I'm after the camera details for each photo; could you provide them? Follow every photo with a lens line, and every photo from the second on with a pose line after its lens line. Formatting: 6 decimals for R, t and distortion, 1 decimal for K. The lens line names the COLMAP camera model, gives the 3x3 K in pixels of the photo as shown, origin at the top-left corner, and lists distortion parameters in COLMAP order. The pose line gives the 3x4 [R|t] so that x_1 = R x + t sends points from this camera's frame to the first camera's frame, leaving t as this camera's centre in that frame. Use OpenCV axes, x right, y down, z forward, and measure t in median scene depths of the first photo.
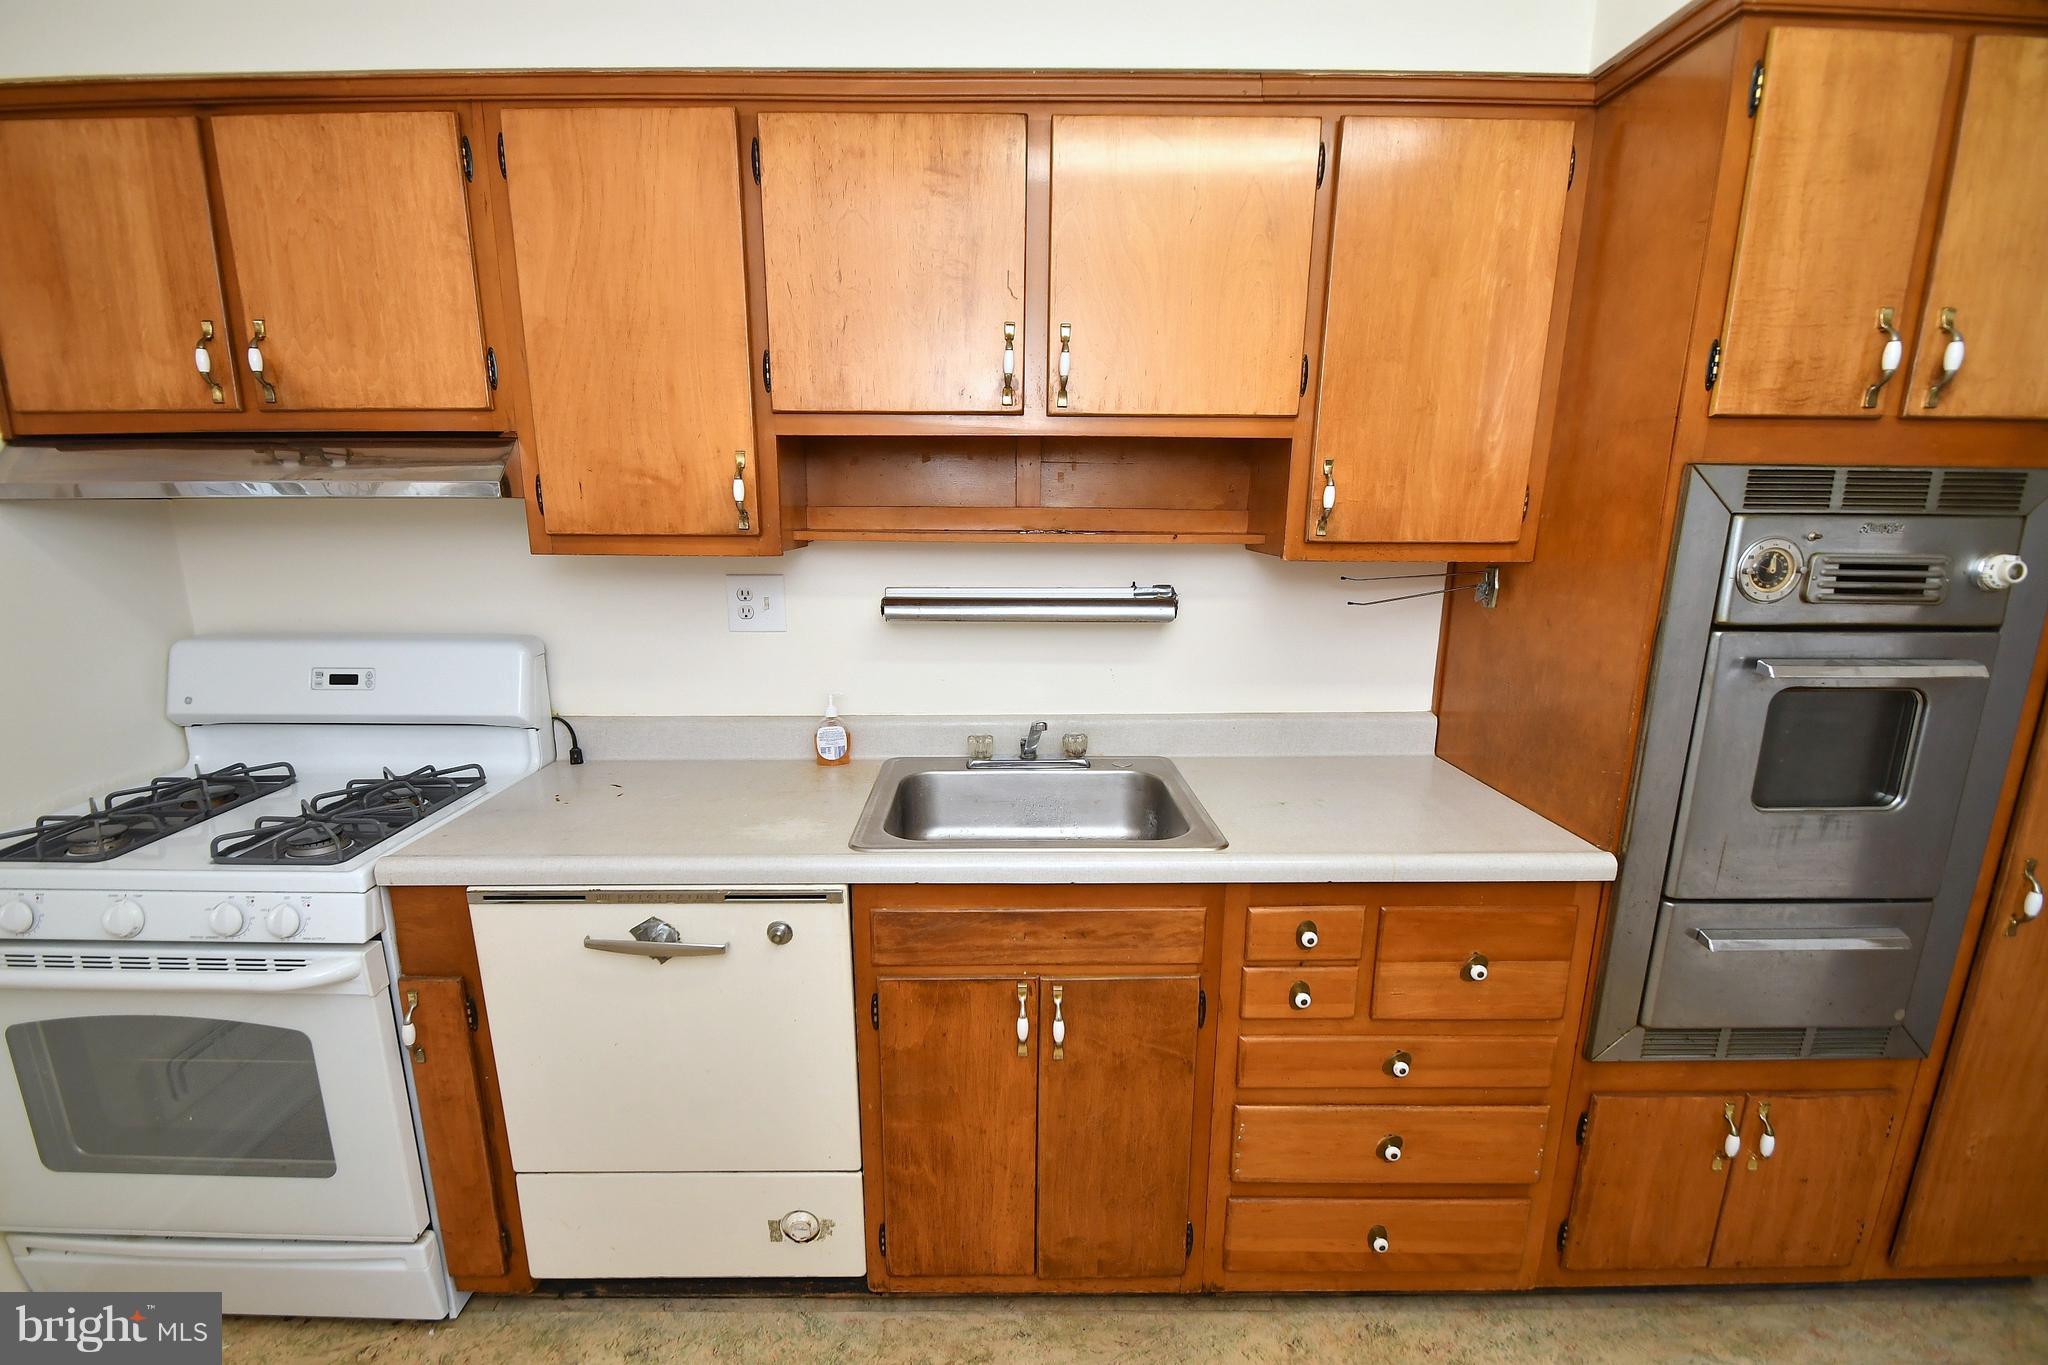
lens RADIAL K [[900.5, 0, 1002.3], [0, 900.5, 715.9], [0, 0, 1]] dist [0.010901, -0.011097]
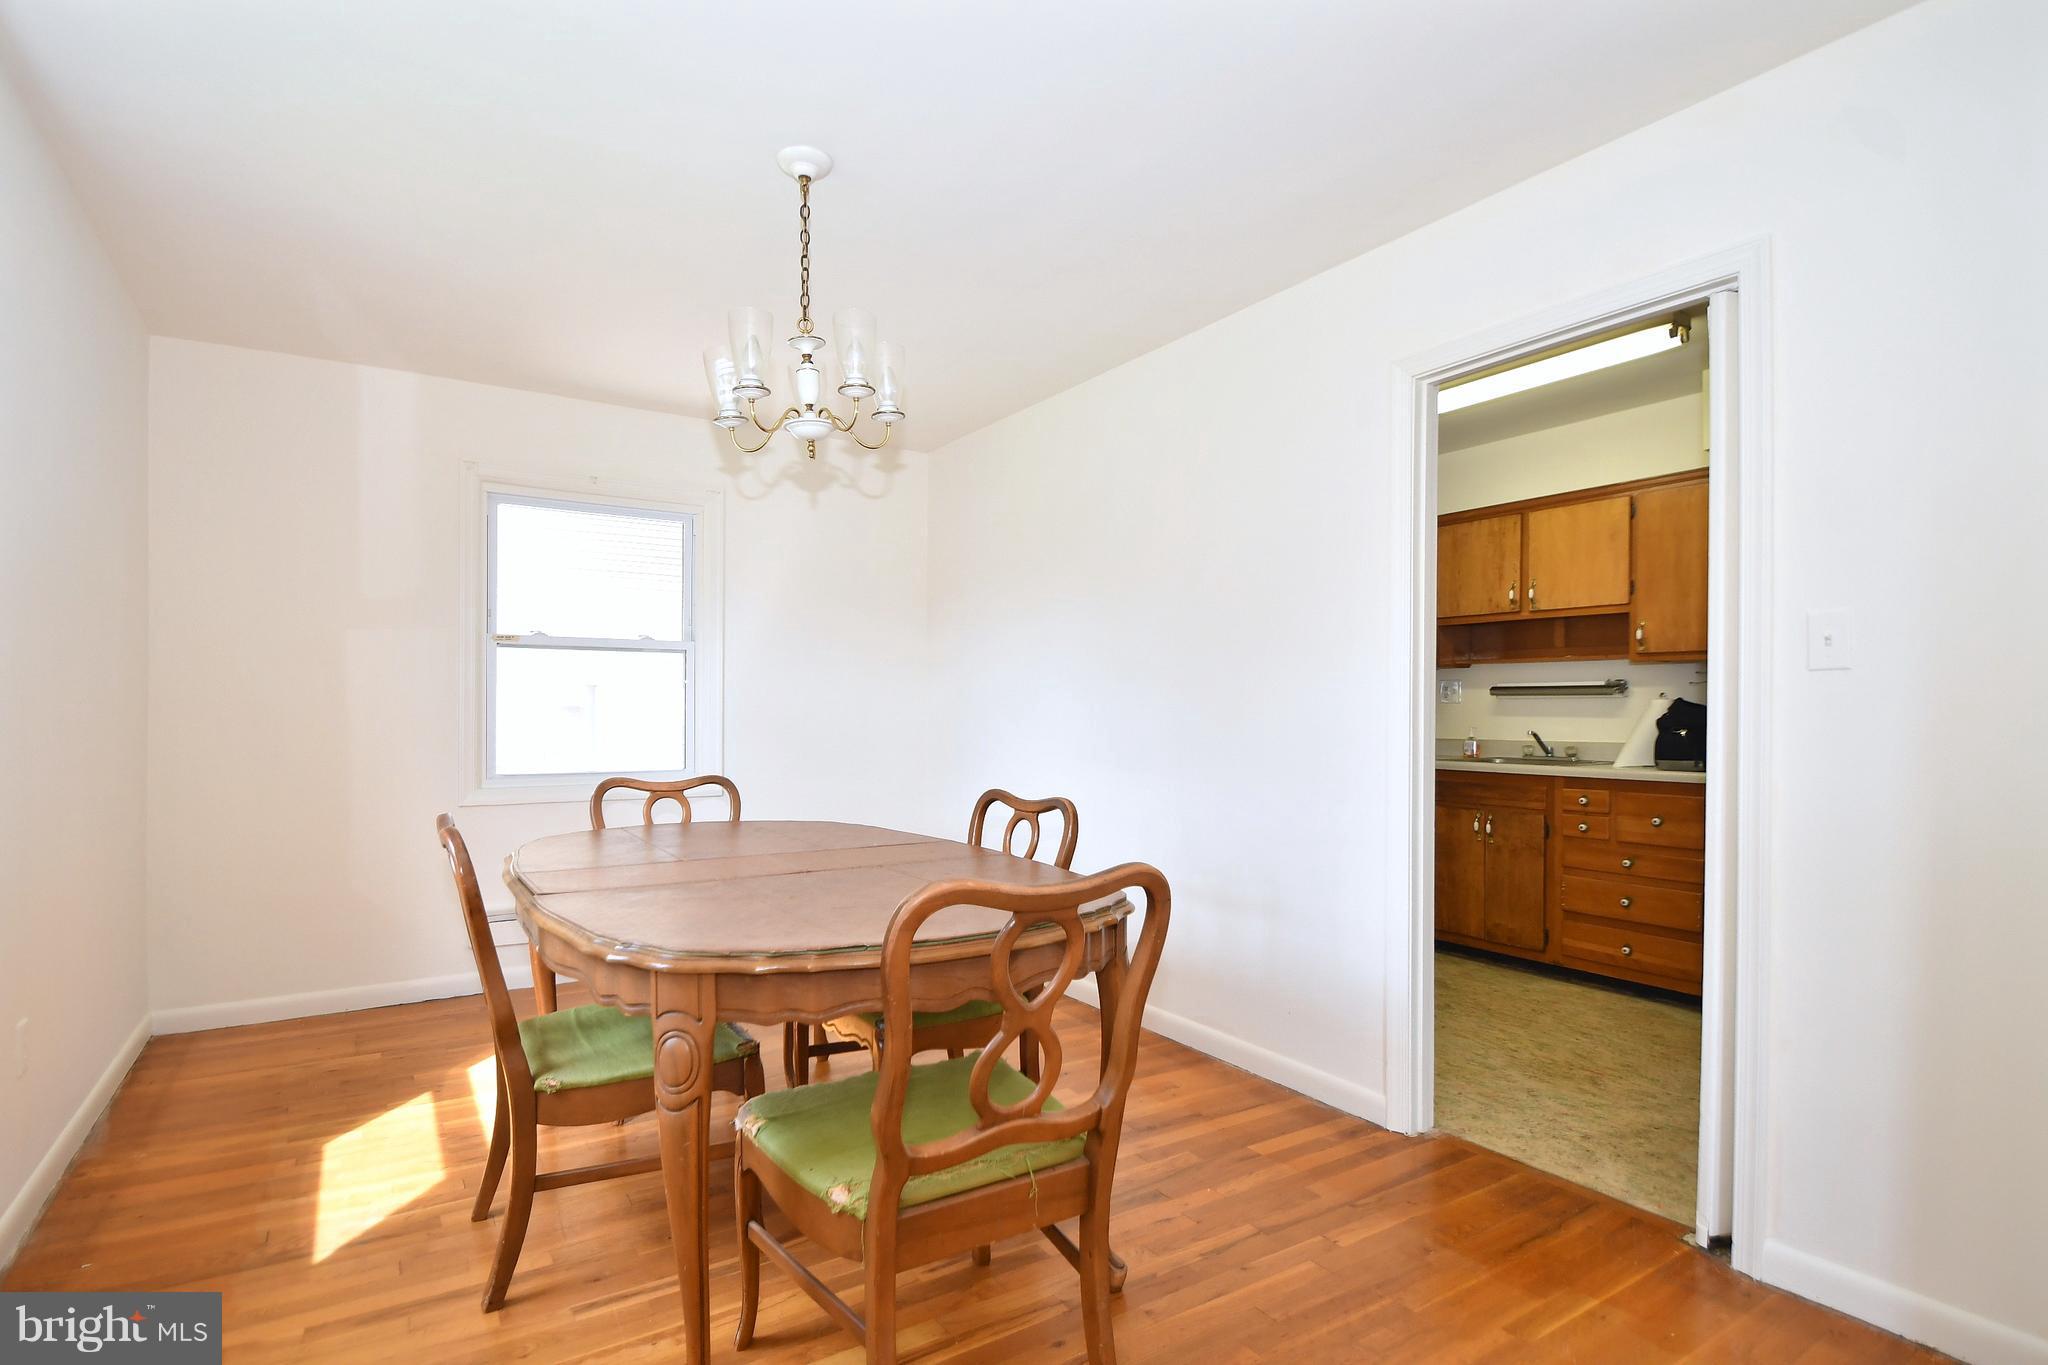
lens RADIAL K [[967.0, 0, 1020.6], [0, 967.0, 716.6], [0, 0, 1]] dist [-0.001751, 0.000117]
pose [[0.539087, 0.004844, -0.842236, 1.705530], [-0.195044, 0.973519, -0.119242, 0.624101], [0.819355, 0.228555, 0.525756, -1.718743]]
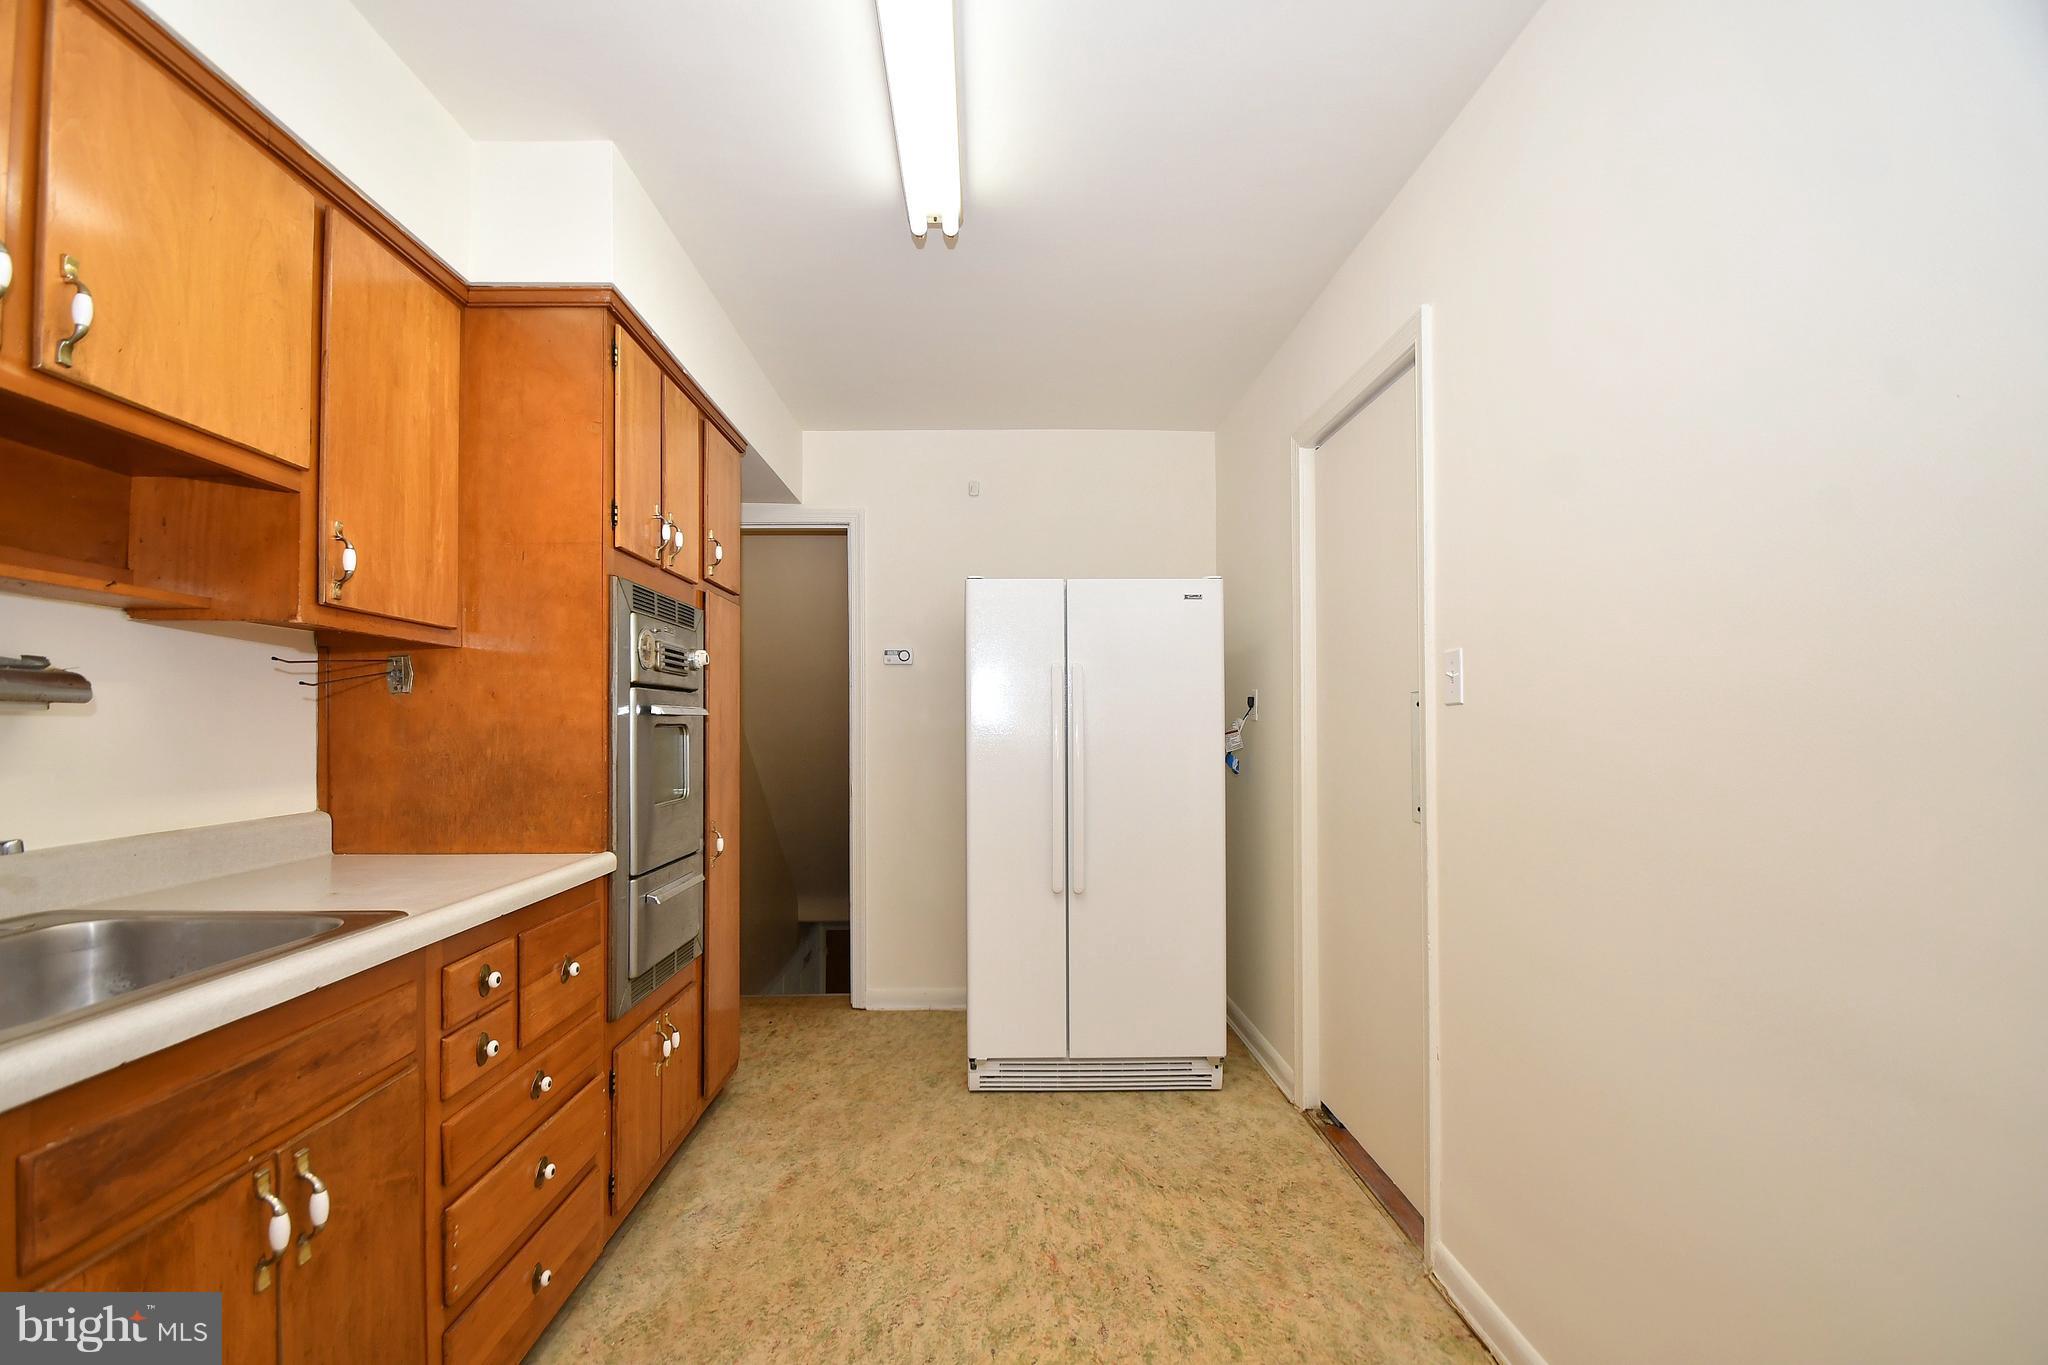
lens RADIAL K [[900.5, 0, 1002.3], [0, 900.5, 715.9], [0, 0, 1]] dist [0.010901, -0.011097]
pose [[-0.006937, 0.009955, 0.999926, -0.643494], [0.230574, 0.973021, -0.008088, 0.095961], [-0.973030, 0.230501, -0.009046, 0.373579]]
